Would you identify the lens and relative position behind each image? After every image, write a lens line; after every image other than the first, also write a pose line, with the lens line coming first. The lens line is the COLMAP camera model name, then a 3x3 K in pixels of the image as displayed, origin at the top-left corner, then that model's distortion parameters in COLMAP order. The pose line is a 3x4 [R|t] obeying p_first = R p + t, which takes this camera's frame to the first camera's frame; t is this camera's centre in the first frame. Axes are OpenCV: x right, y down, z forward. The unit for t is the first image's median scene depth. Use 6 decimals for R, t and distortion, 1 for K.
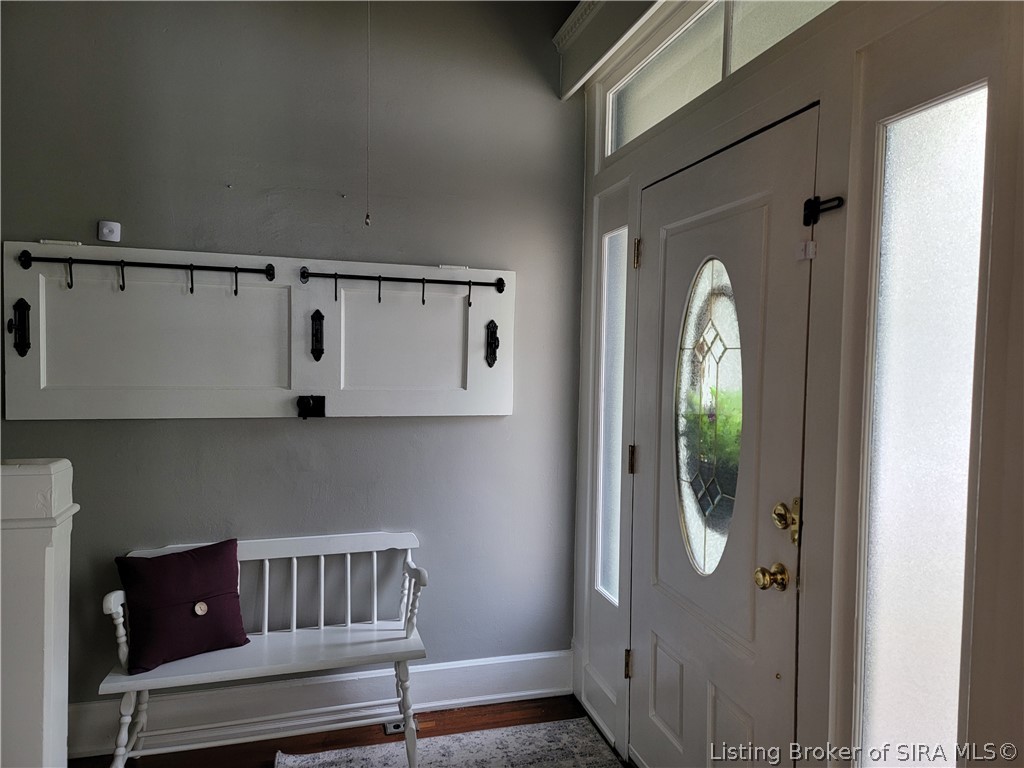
lens RADIAL K [[693.9, 0, 512.0], [0, 693.9, 384.0], [0, 0, 1]] dist [0.100301, -0.083384]
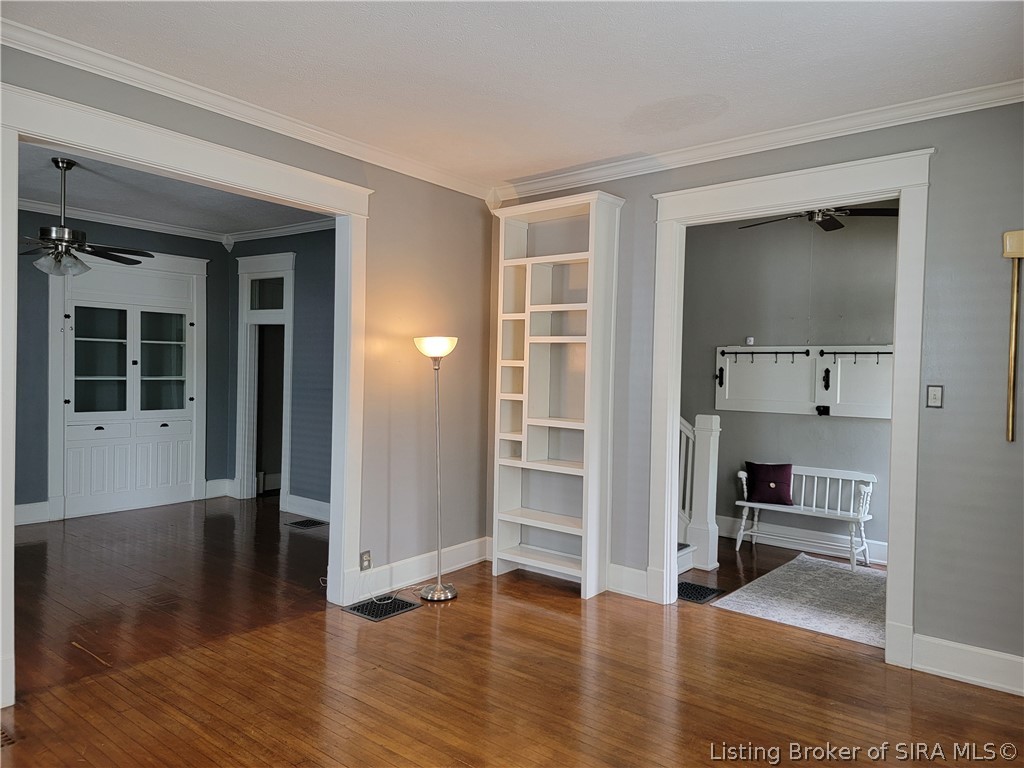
lens RADIAL K [[693.9, 0, 512.0], [0, 693.9, 384.0], [0, 0, 1]] dist [0.100301, -0.083384]
pose [[0.559442, 0.005421, -0.828852, 1.079985], [-0.046028, 0.998639, -0.024536, 0.050854], [0.827590, 0.051877, 0.558930, -1.160571]]
